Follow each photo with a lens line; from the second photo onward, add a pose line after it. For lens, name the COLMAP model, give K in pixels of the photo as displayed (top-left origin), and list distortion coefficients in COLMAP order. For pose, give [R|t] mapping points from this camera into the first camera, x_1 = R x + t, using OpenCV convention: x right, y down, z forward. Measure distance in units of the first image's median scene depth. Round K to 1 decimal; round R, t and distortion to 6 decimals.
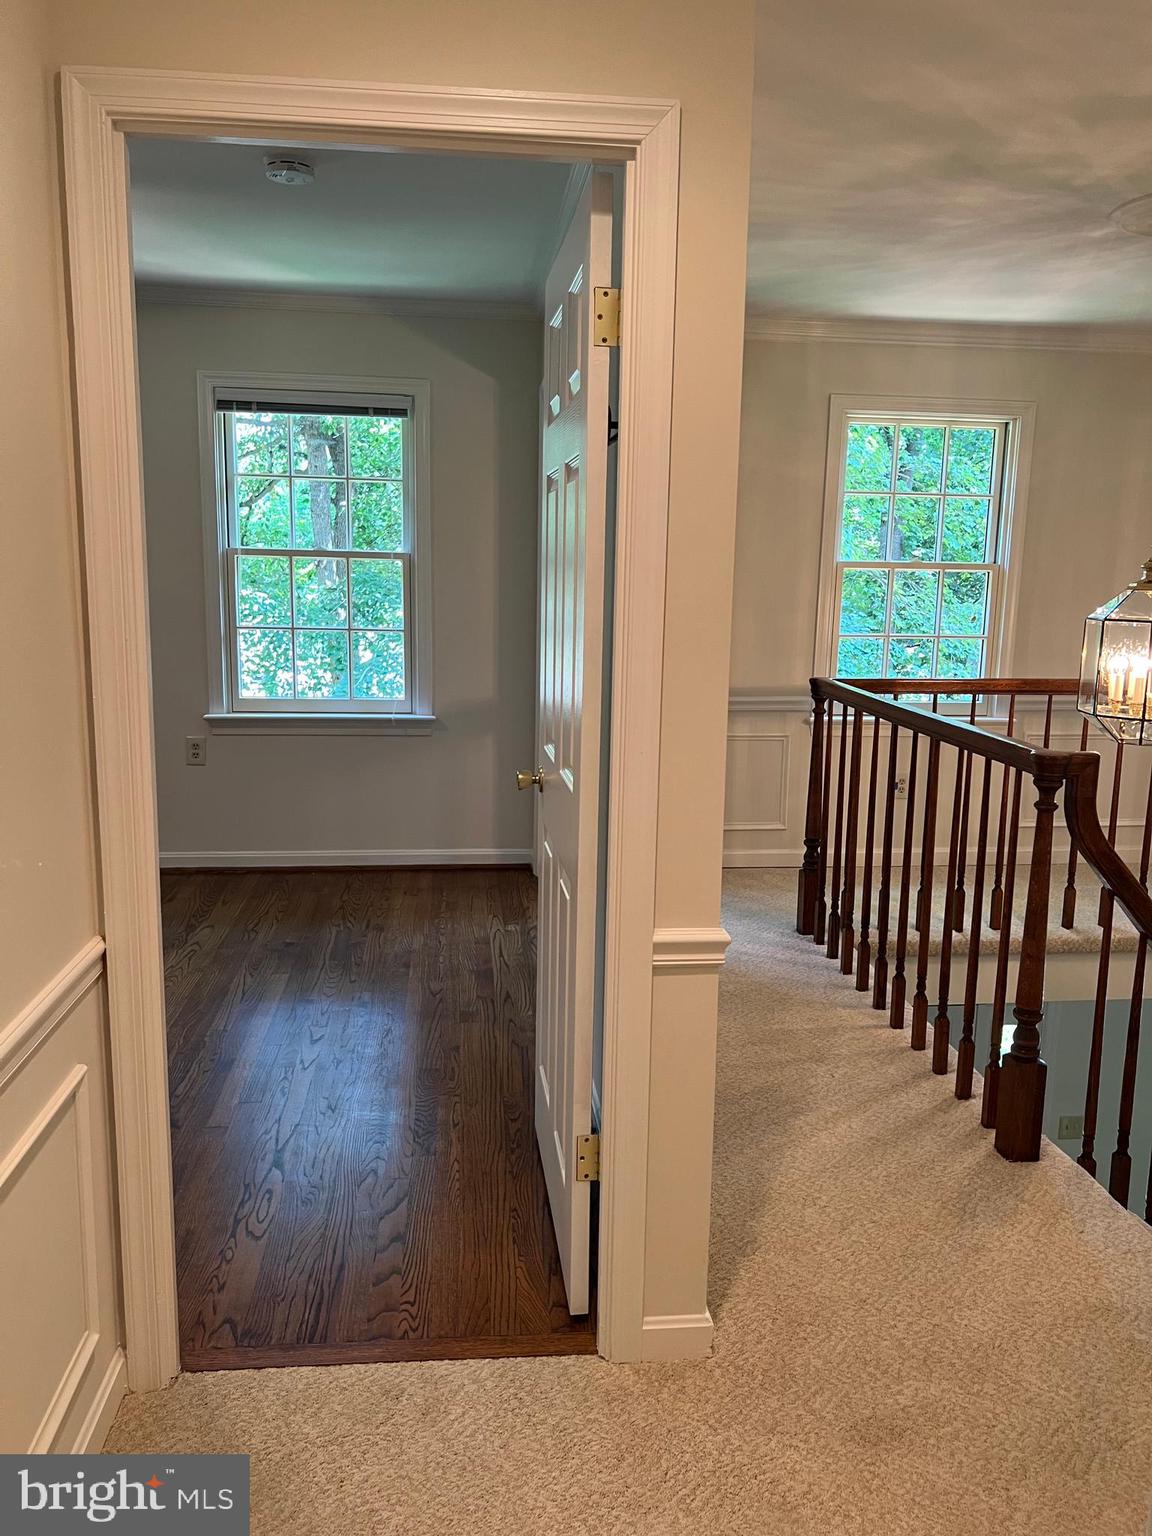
lens RADIAL K [[1164.0, 0, 575.3], [0, 1164.0, 786.8], [0, 0, 1]] dist [0.050873, -0.063775]
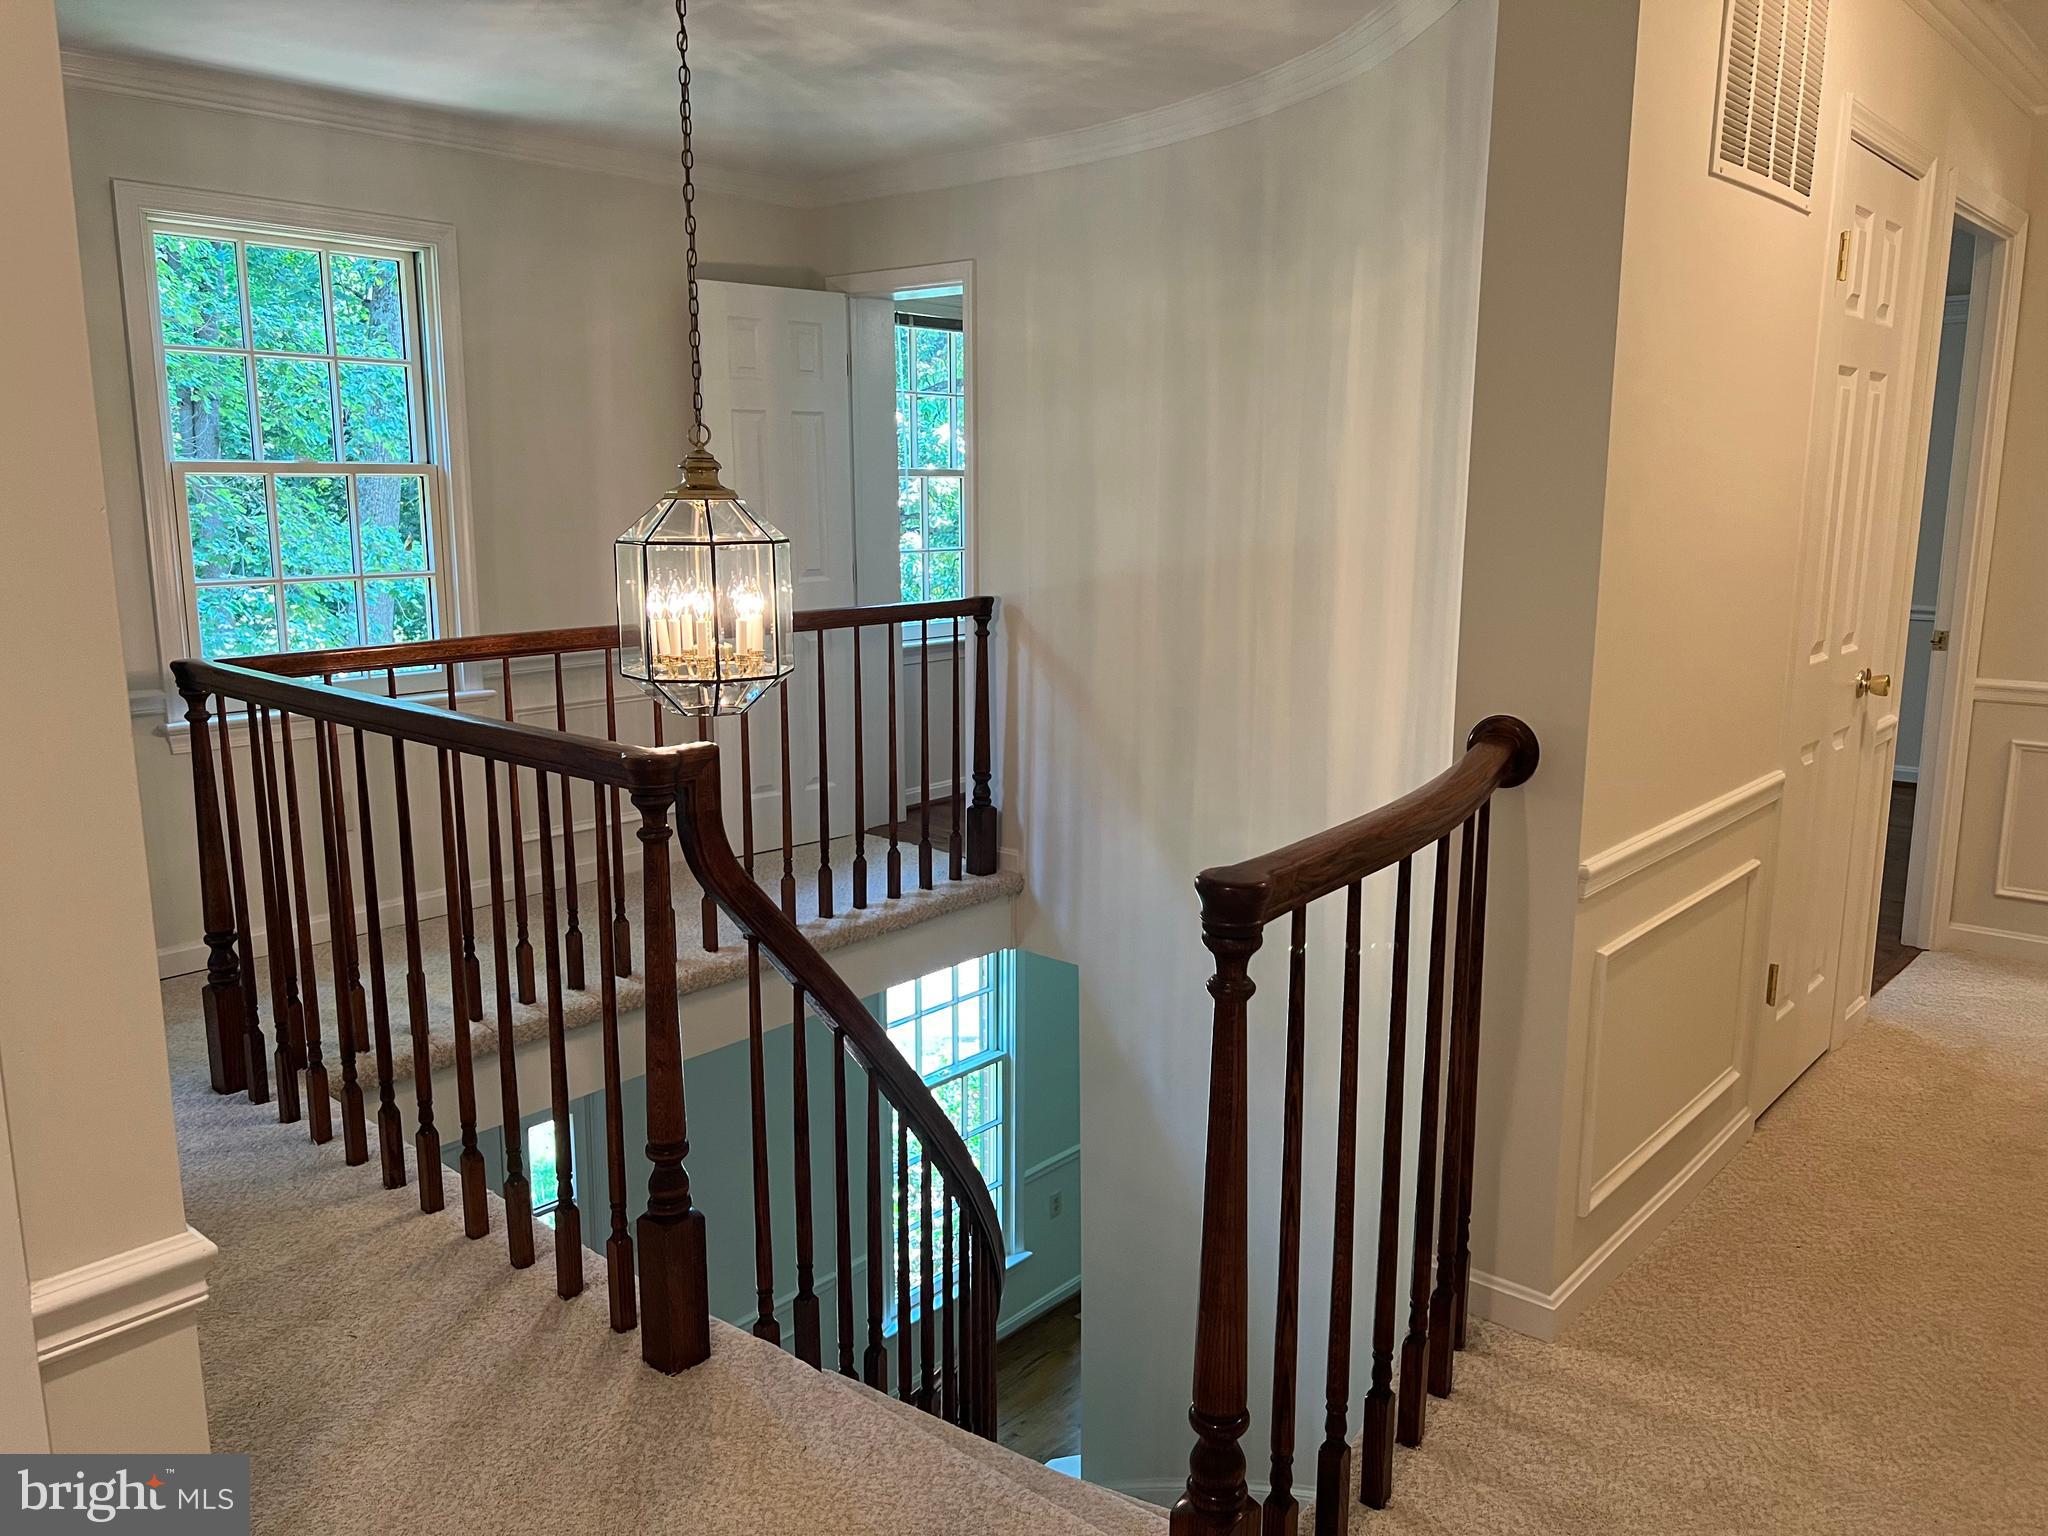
lens RADIAL K [[1556.3, 0, 1024.0], [0, 1556.3, 768.0], [0, 0, 1]] dist [0.015883, -0.002679]
pose [[0.734055, -0.141621, 0.664158, -0.011977], [0.139081, 0.988634, 0.057092, -0.028088], [-0.664695, 0.050463, 0.745409, 0.149585]]
